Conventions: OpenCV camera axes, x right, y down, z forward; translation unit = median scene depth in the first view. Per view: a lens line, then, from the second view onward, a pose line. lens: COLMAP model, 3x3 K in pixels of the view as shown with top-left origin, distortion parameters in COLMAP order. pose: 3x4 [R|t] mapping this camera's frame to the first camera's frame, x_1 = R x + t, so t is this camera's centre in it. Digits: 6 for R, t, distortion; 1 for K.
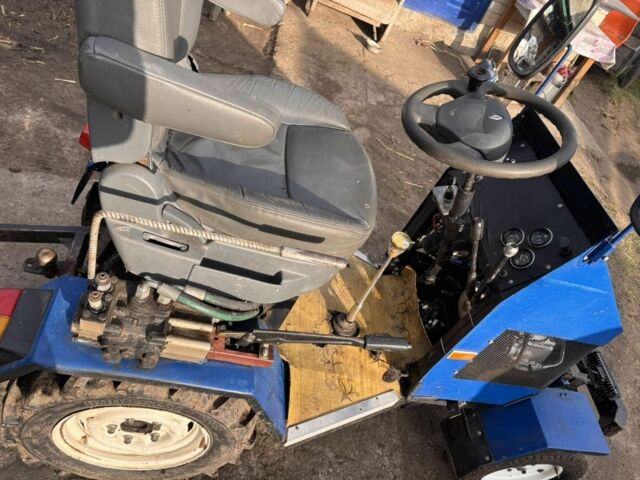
lens RADIAL K [[480.5, 0, 320.0], [0, 480.5, 240.0], [0, 0, 1]] dist [0.002527, -0.001345]
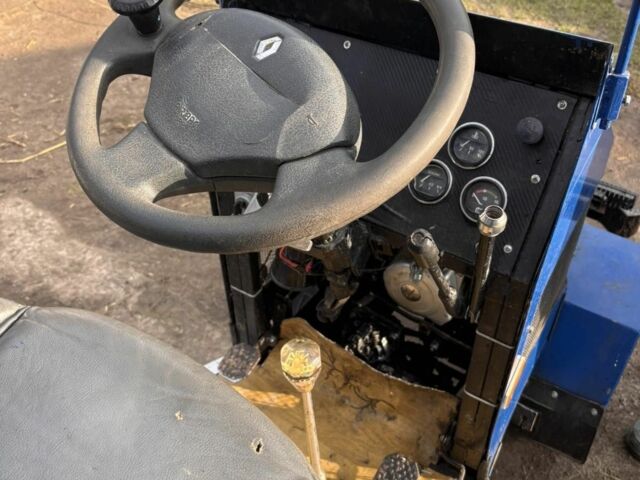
lens RADIAL K [[642.2, 0, 320.0], [0, 642.2, 240.0], [0, 0, 1]] dist [0.100180, 0.000354]
pose [[0.552480, -0.780766, 0.291841, 0.097936], [0.728281, 0.622469, 0.286601, -0.266970], [-0.405430, 0.054200, 0.912518, 0.465383]]
